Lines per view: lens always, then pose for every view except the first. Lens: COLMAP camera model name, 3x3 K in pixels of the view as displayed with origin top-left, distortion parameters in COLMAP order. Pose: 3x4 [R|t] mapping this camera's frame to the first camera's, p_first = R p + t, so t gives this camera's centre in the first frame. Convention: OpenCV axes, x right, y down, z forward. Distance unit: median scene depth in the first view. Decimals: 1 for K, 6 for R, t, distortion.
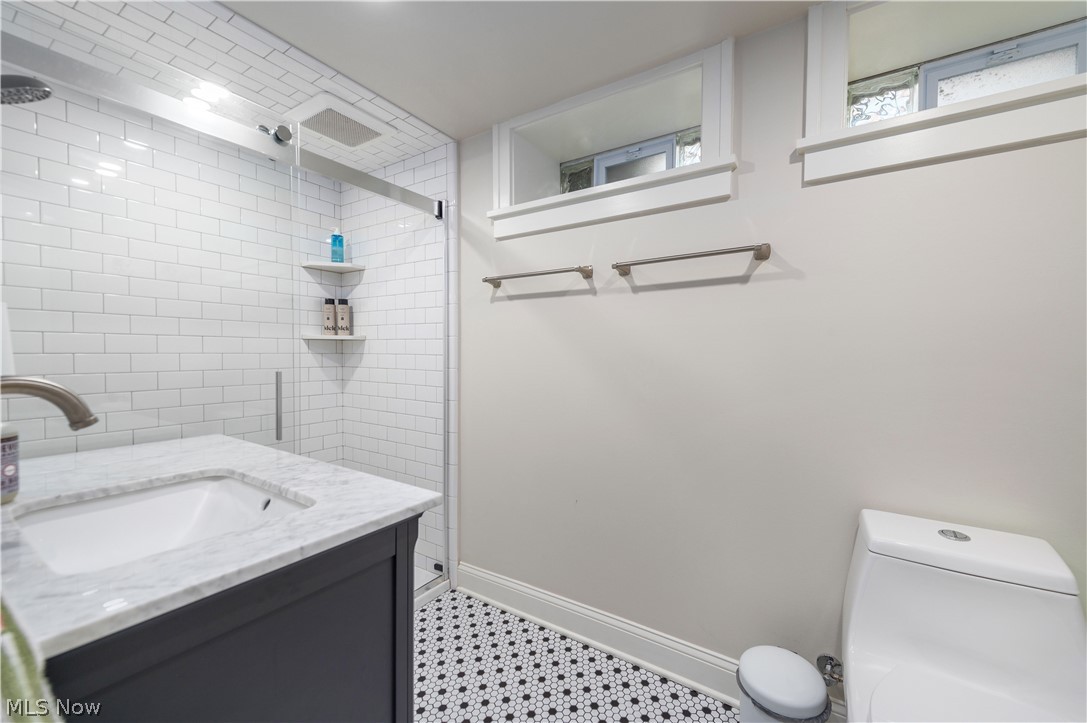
lens RADIAL K [[433.0, 0, 548.3], [0, 433.0, 359.3], [0, 0, 1]] dist [0.005773, -0.001391]
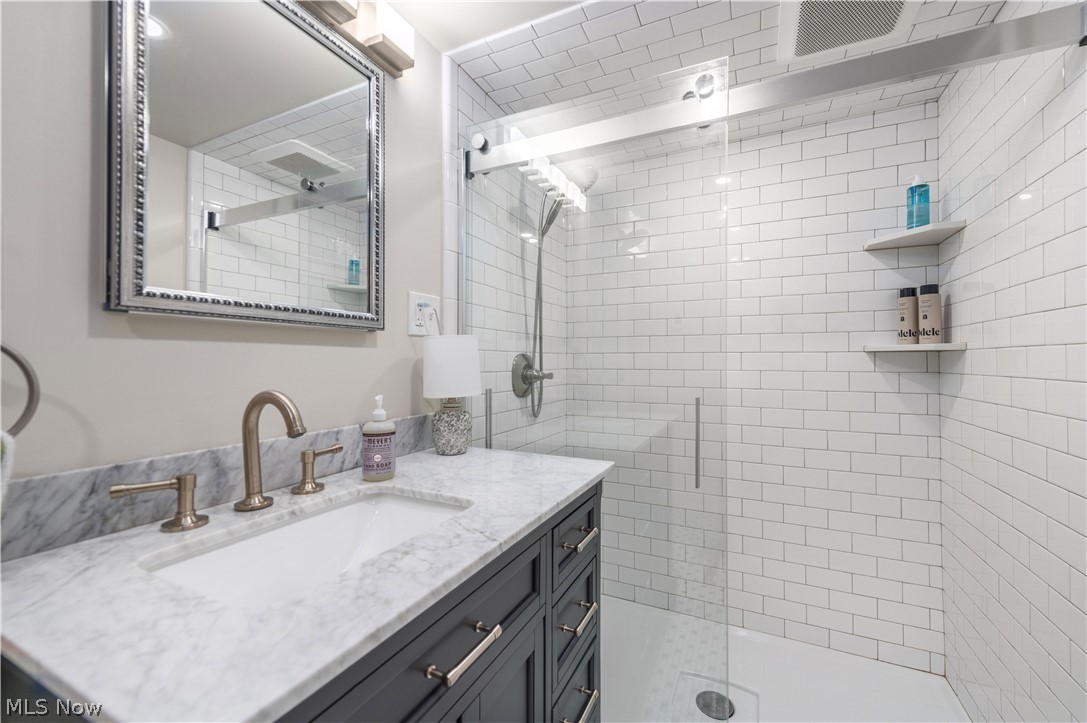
lens RADIAL K [[433.0, 0, 549.1], [0, 433.0, 359.2], [0, 0, 1]] dist [0.005773, -0.001391]
pose [[0.149761, -0.012955, -0.988637, 0.055616], [-0.019600, 0.999679, -0.016069, -0.012850], [0.988528, 0.021783, 0.149459, 0.378106]]
